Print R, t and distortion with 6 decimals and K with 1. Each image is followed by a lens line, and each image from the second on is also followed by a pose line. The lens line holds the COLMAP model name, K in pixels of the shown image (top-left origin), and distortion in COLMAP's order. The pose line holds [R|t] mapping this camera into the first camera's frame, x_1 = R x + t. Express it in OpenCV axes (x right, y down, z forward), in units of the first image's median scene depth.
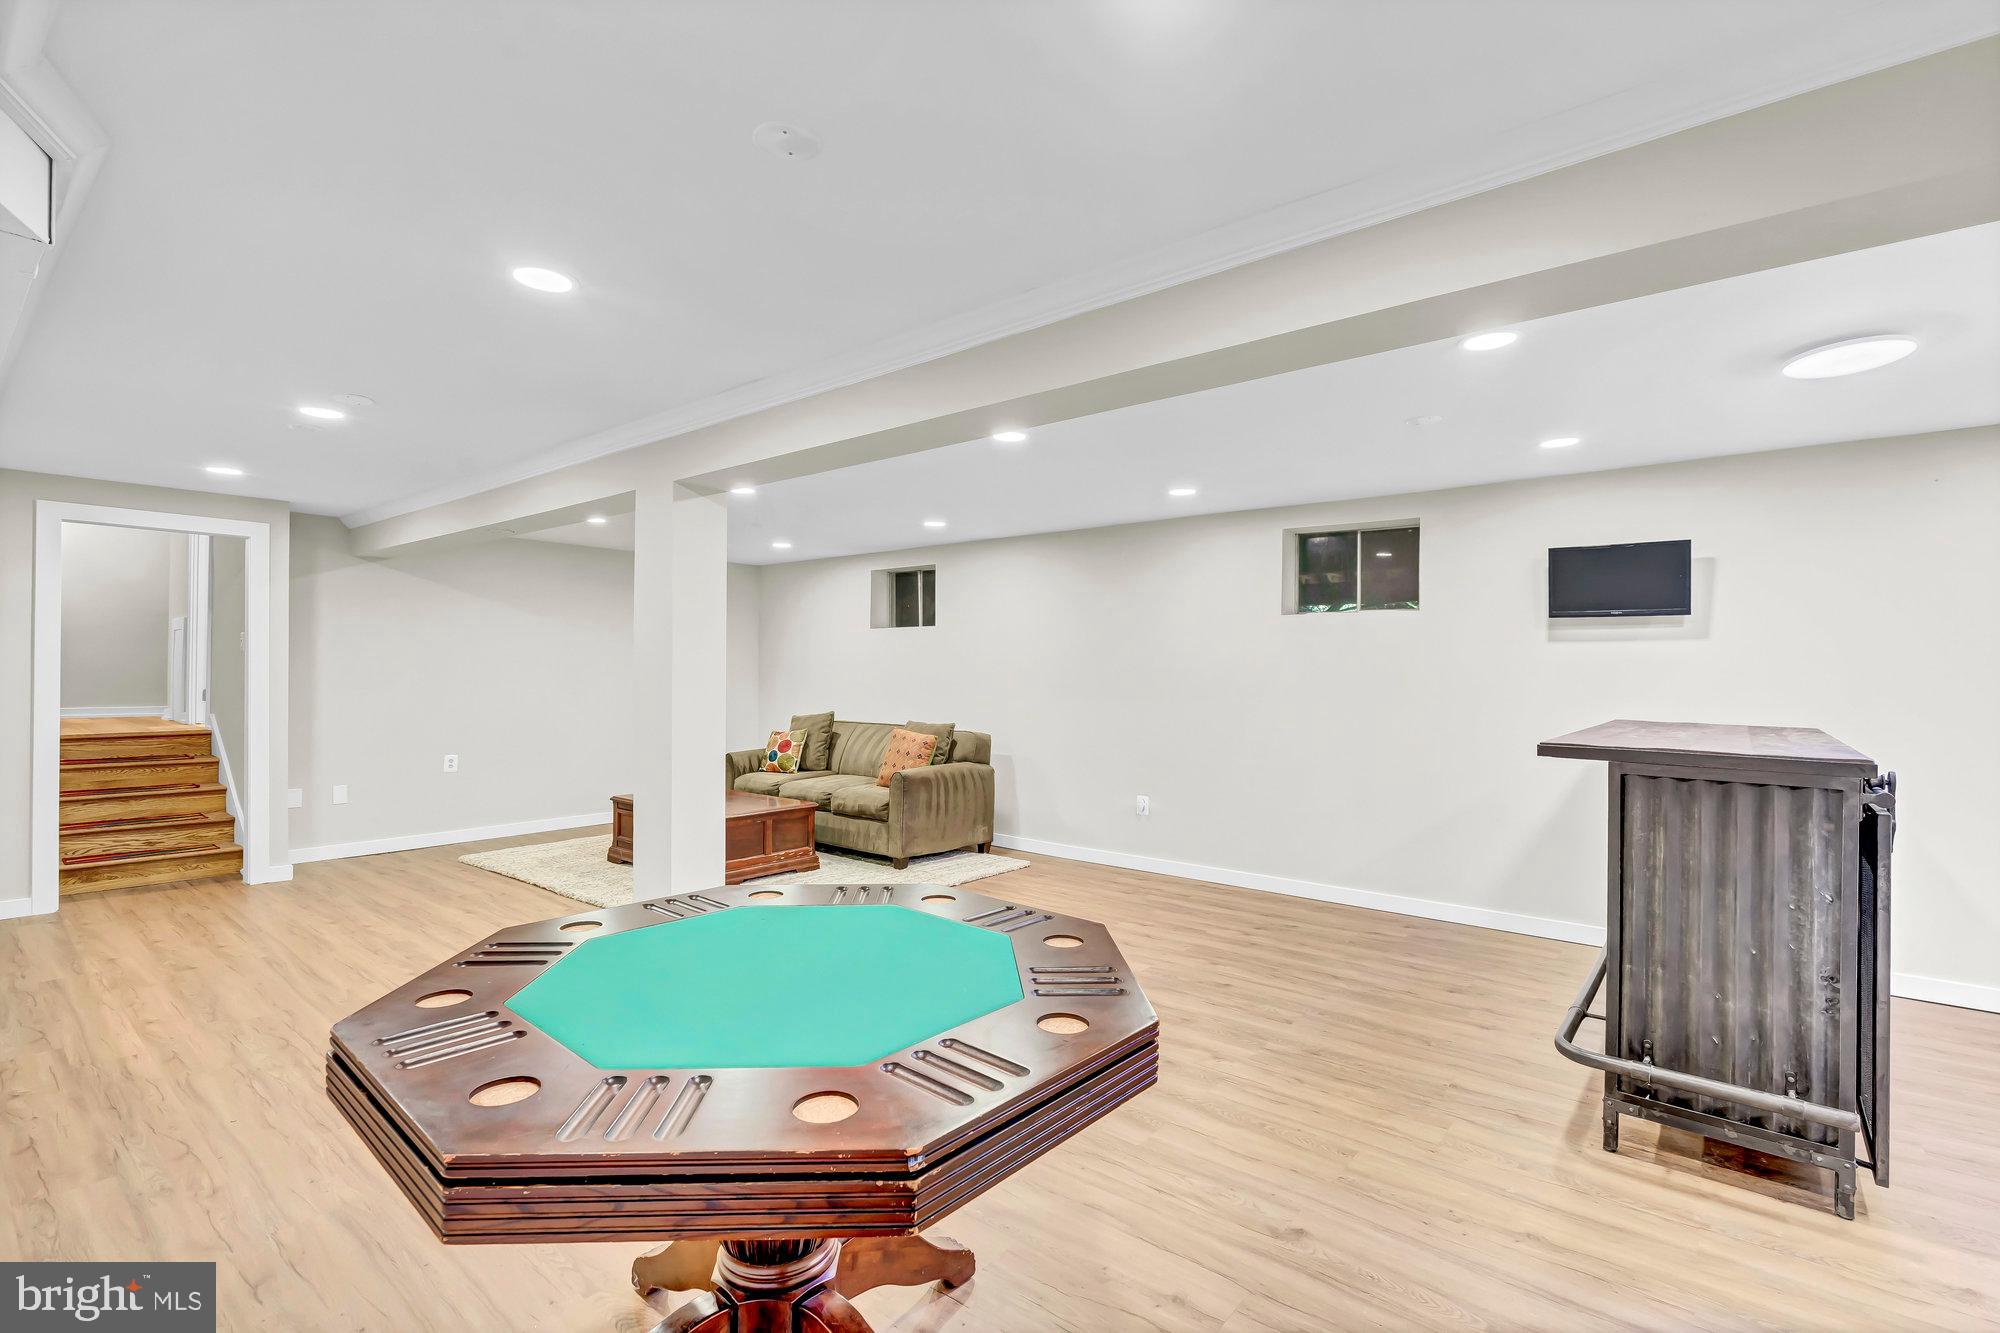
lens RADIAL K [[892.1, 0, 997.6], [0, 892.1, 669.3], [0, 0, 1]] dist [-0.000013, -0.000026]
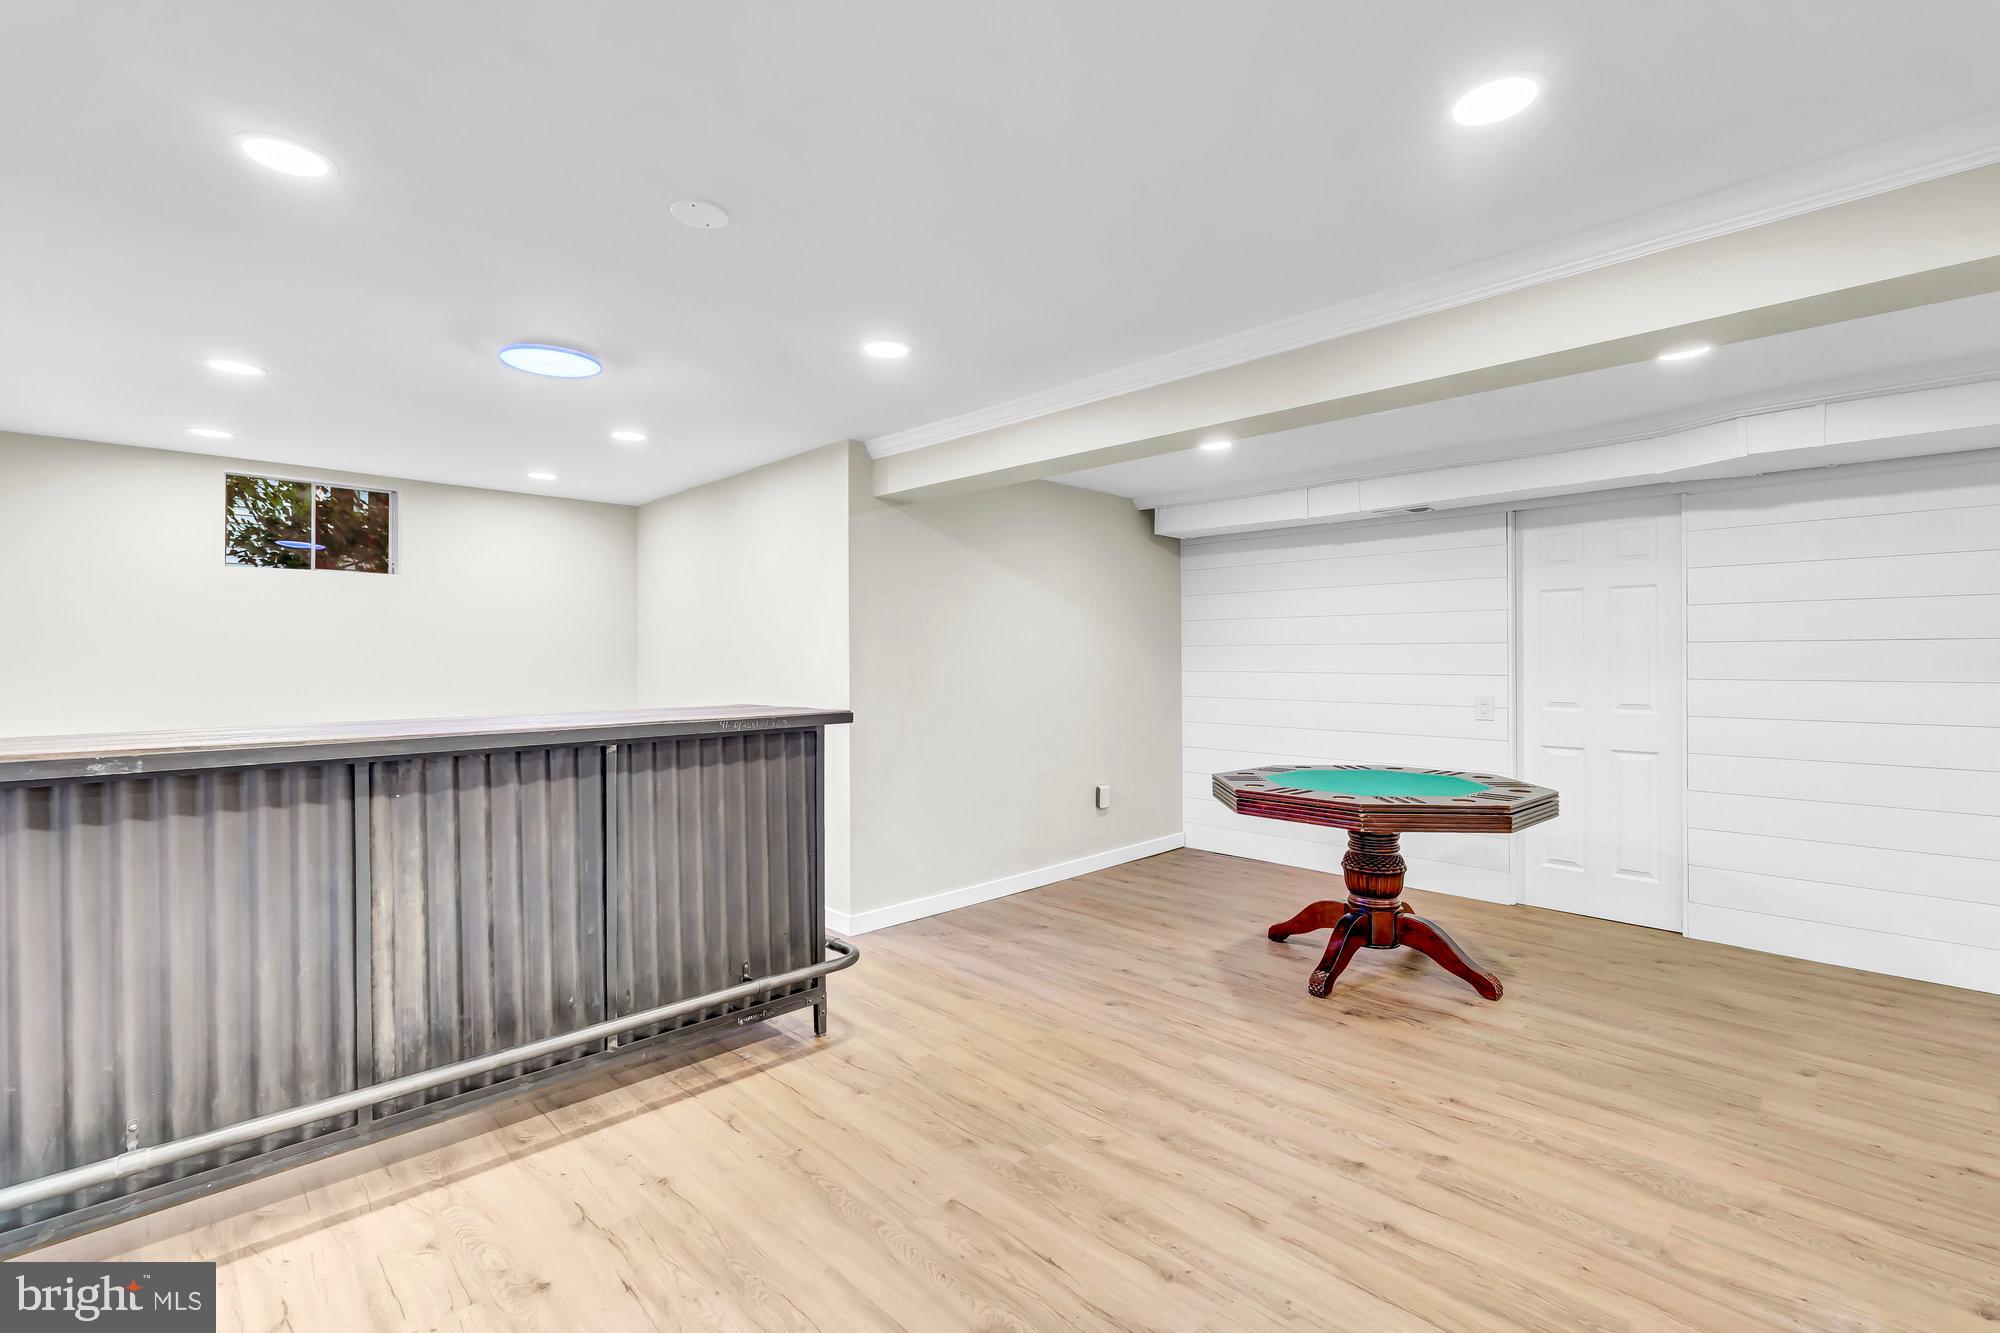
lens RADIAL K [[892.1, 0, 1002.5], [0, 892.1, 659.9], [0, 0, 1]] dist [-0.000013, -0.000026]
pose [[-0.994392, 0.000866, 0.105754, 0.274283], [0.000931, 0.999999, 0.000560, 0.015943], [-0.105753, 0.000655, -0.994392, 1.980861]]
